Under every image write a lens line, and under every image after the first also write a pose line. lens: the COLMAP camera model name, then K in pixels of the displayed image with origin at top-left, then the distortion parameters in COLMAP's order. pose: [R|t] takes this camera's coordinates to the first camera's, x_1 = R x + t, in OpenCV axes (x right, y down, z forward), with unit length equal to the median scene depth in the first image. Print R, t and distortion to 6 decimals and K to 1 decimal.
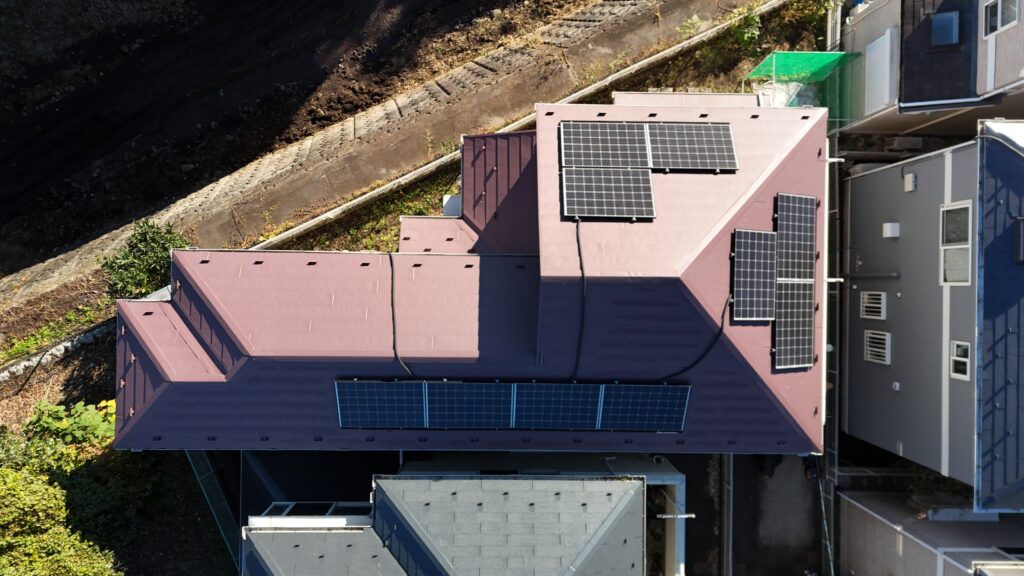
lens RADIAL K [[750.1, 0, 512.0], [0, 750.1, 288.0], [0, 0, 1]] dist [0.069277, -0.054193]
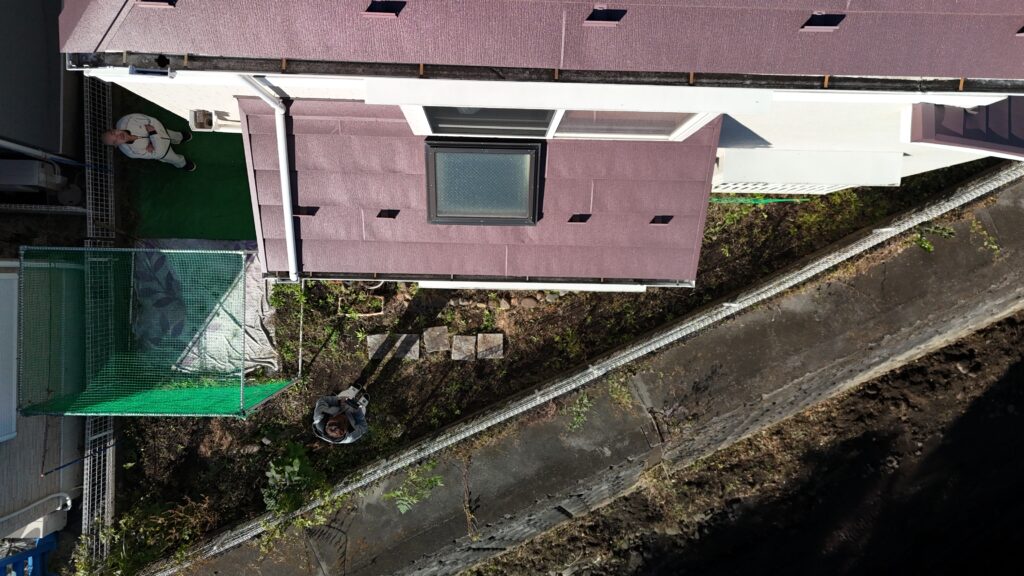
lens RADIAL K [[750.1, 0, 512.0], [0, 750.1, 288.0], [0, 0, 1]] dist [0.069277, -0.054193]
pose [[-0.997926, -0.007796, -0.063904, 0.200240], [0.008800, -0.999842, -0.015444, -0.207203], [-0.063773, -0.015975, 0.997837, 0.515473]]
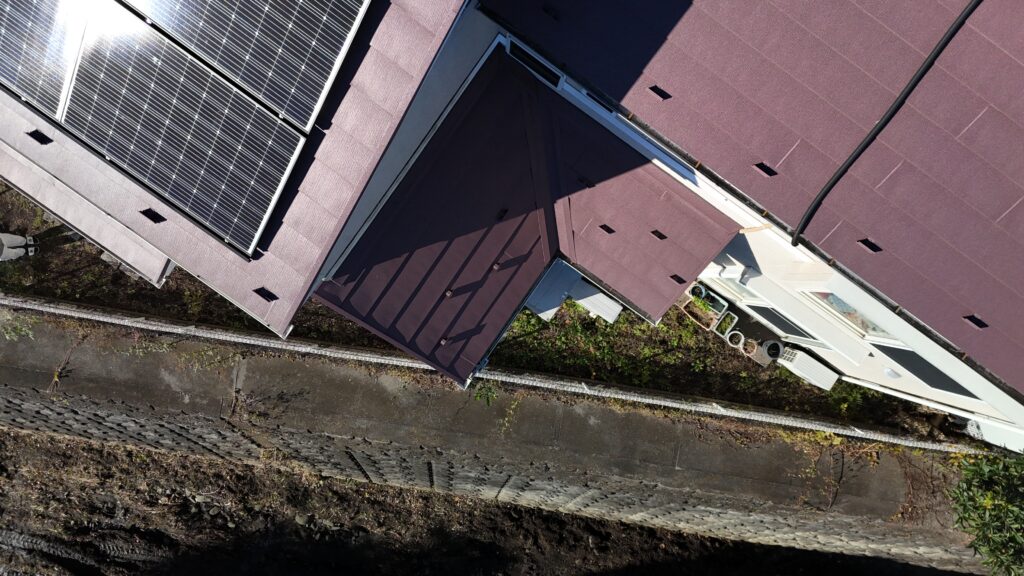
lens RADIAL K [[750.1, 0, 512.0], [0, 750.1, 288.0], [0, 0, 1]] dist [0.069277, -0.054193]
pose [[-0.819440, -0.569699, -0.062931, -0.017991], [0.570933, -0.820994, -0.002001, -0.103324], [-0.050526, -0.037569, 0.998016, 0.401564]]
